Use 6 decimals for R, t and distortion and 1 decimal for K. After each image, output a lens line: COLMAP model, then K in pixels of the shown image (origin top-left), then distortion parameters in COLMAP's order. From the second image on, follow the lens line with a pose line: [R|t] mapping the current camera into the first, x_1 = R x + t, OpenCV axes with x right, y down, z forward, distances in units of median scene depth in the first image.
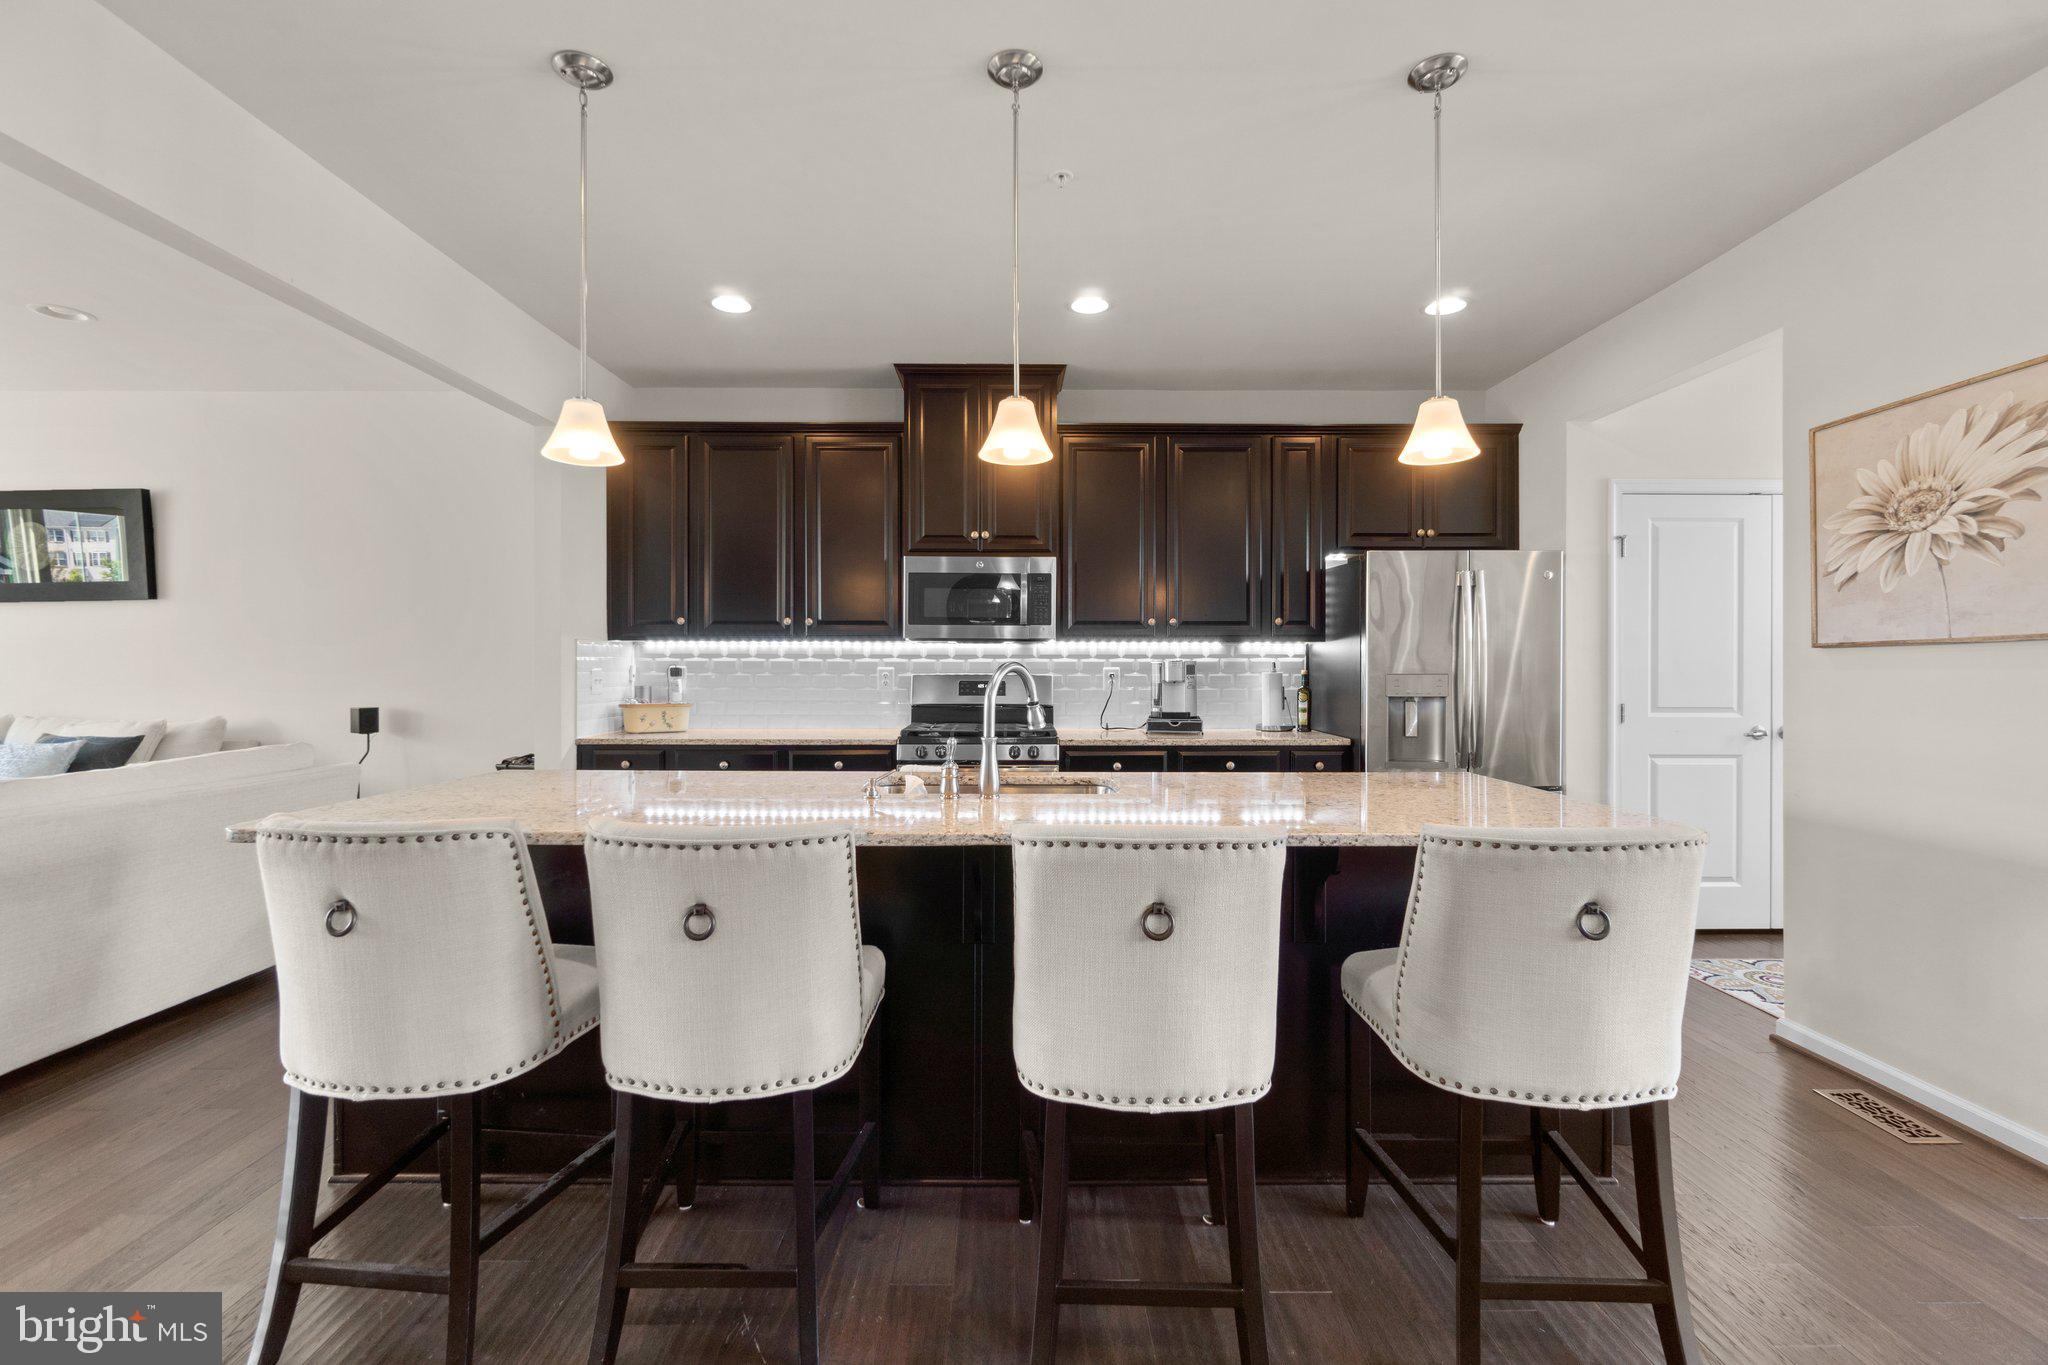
lens RADIAL K [[880.5, 0, 1013.7], [0, 880.5, 670.6], [0, 0, 1]] dist [-0.002673, -0.000101]
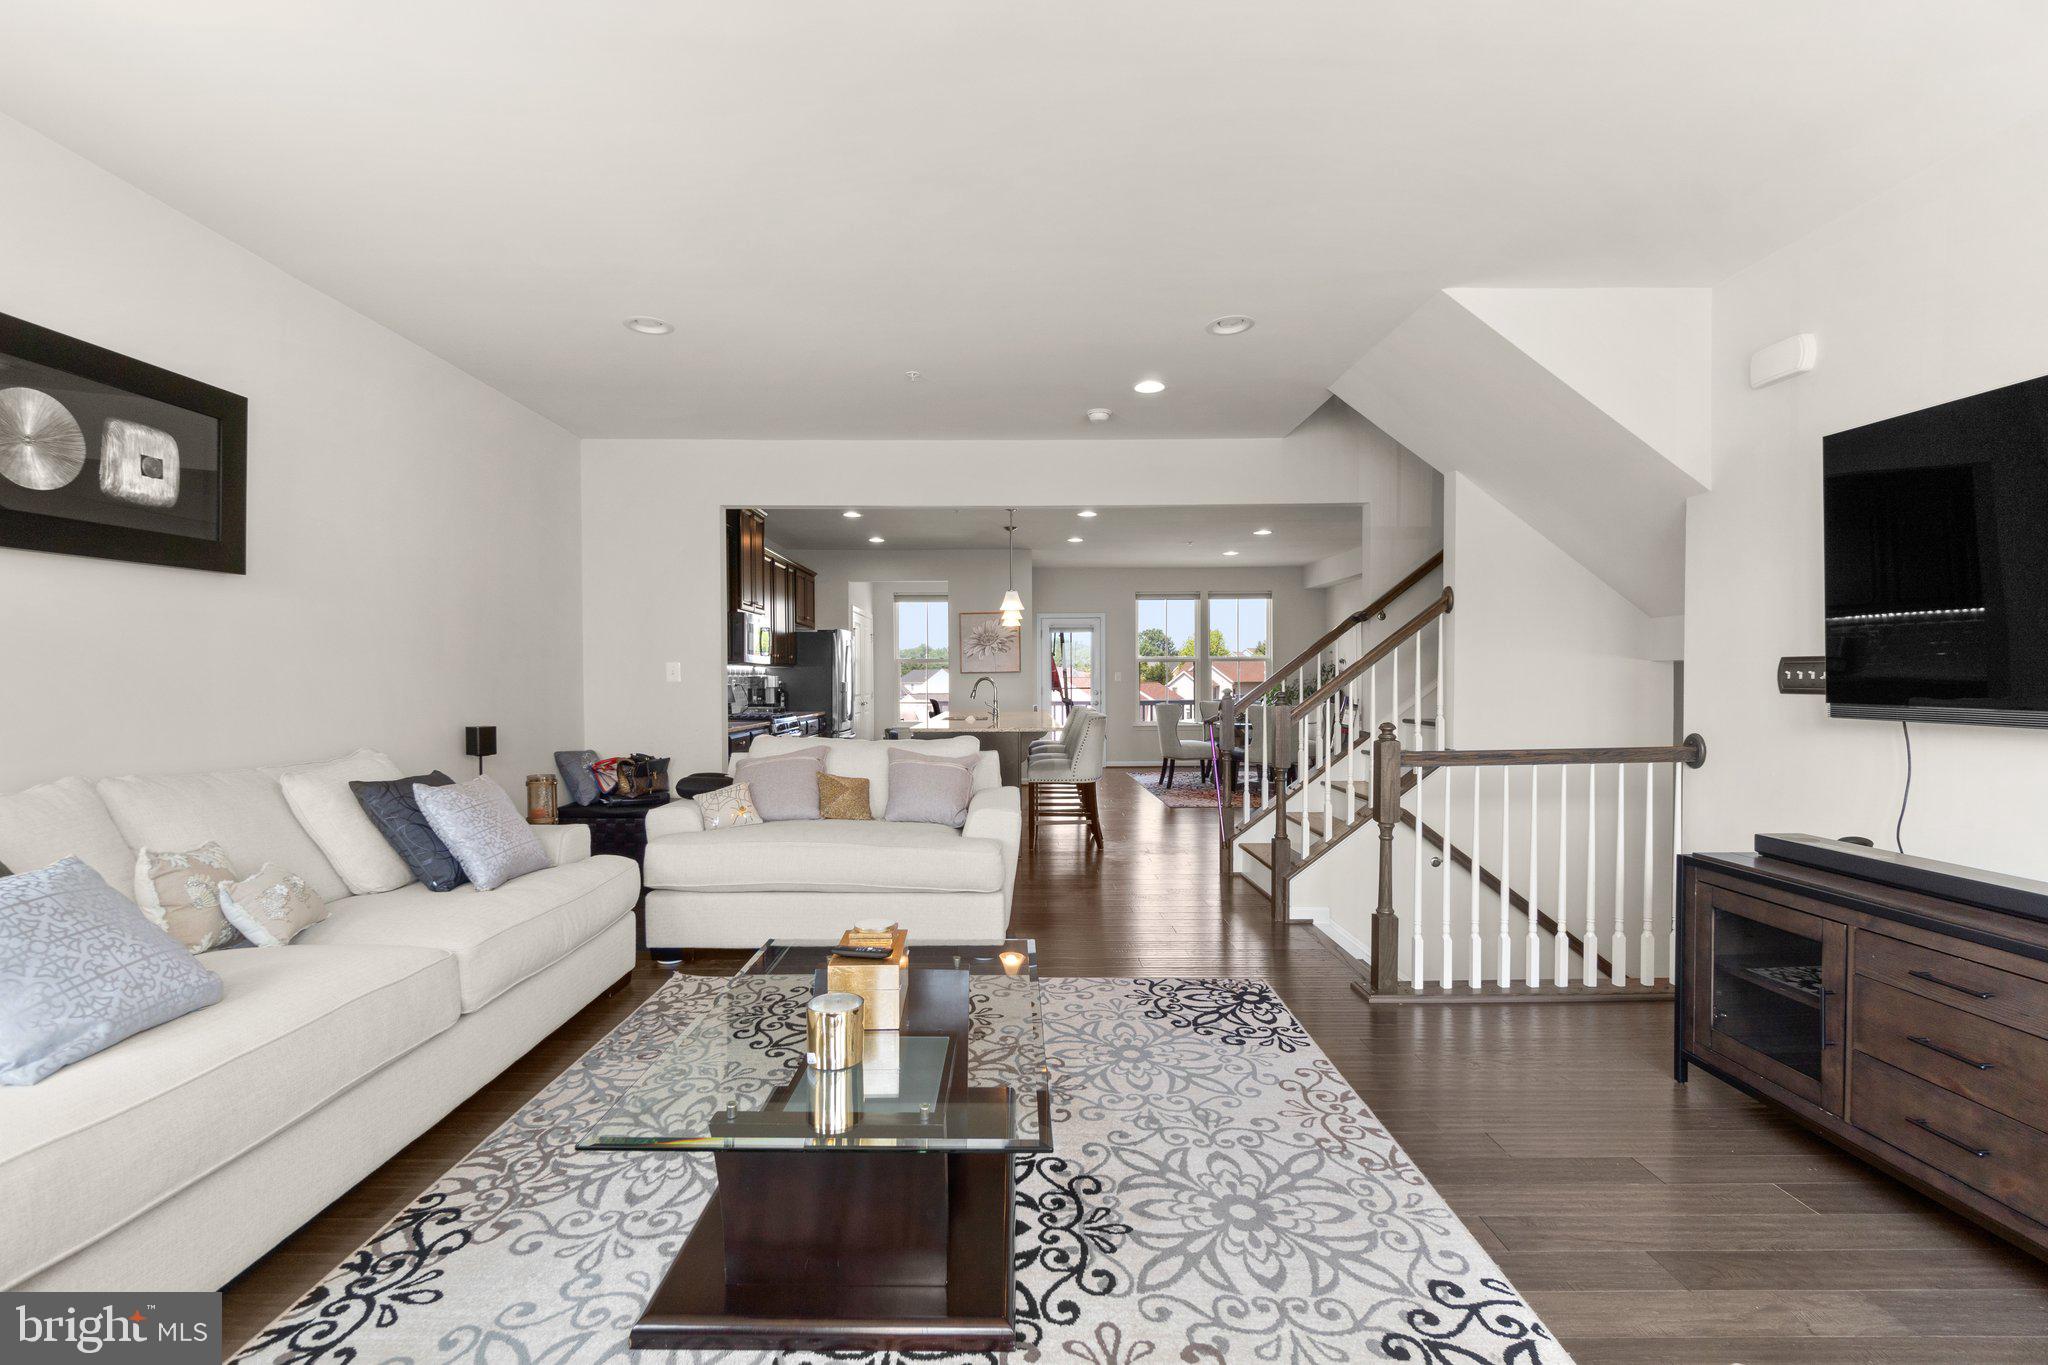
lens RADIAL K [[885.9, 0, 1011.7], [0, 885.9, 692.1], [0, 0, 1]] dist [-0.004900, 0.000350]
pose [[0.002493, -0.016331, 0.999864, -1.731837], [0.008503, 0.999831, 0.016309, -0.003418], [-0.999961, 0.008461, 0.002632, 0.488981]]
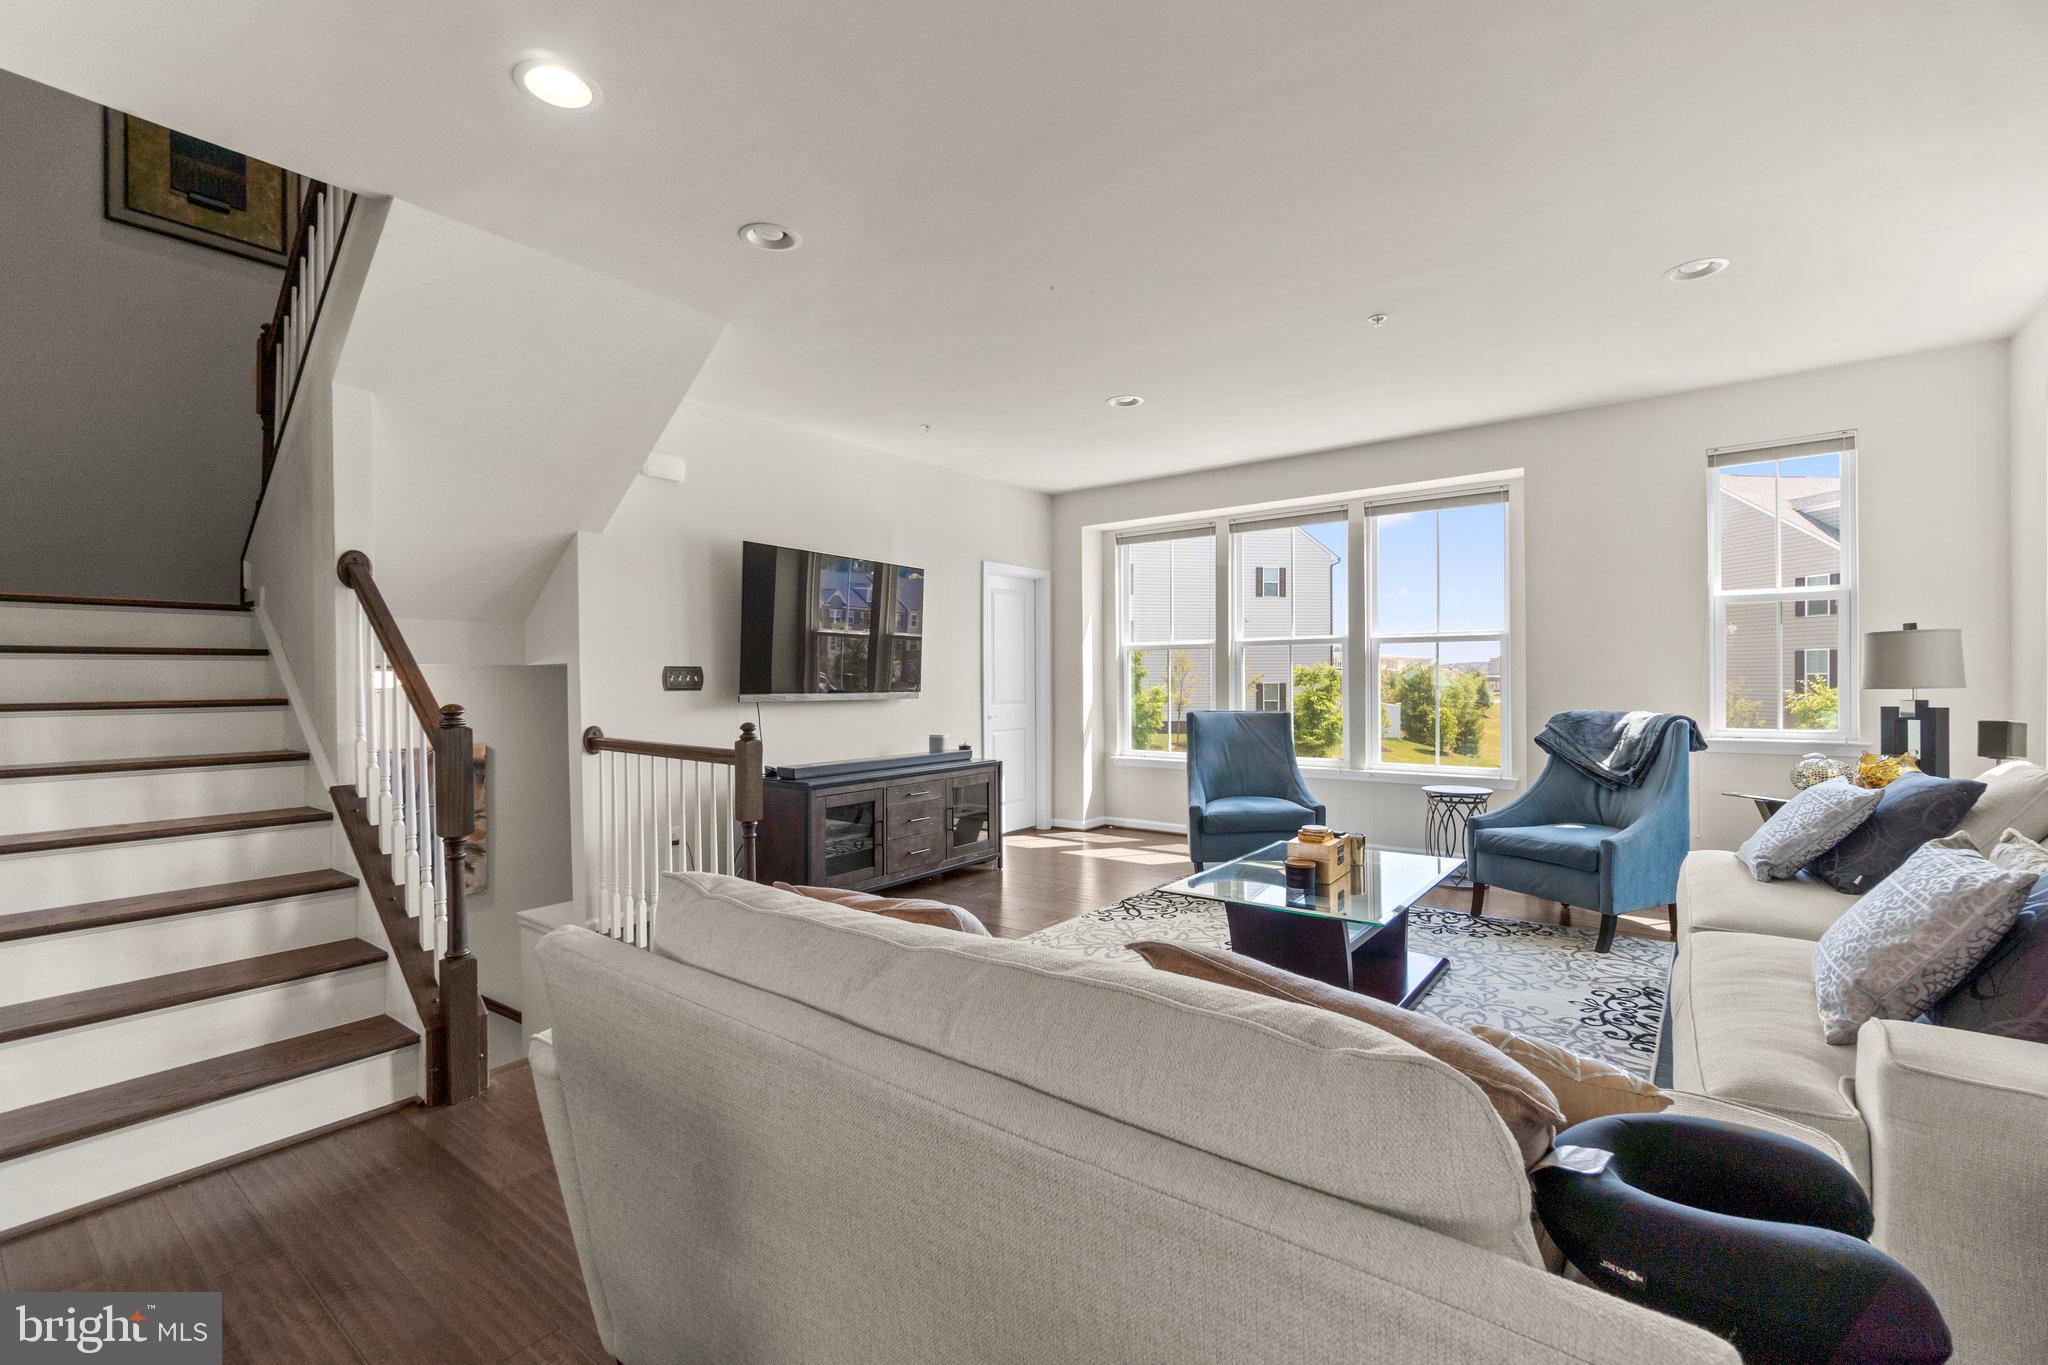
lens RADIAL K [[888.9, 0, 1016.8], [0, 888.9, 676.2], [0, 0, 1]] dist [-0.000760, 0.000582]
pose [[-0.613289, 0.001230, -0.789857, -0.480342], [0.001206, 0.999999, 0.000621, -0.002544], [0.789857, -0.000571, -0.613290, 0.836315]]
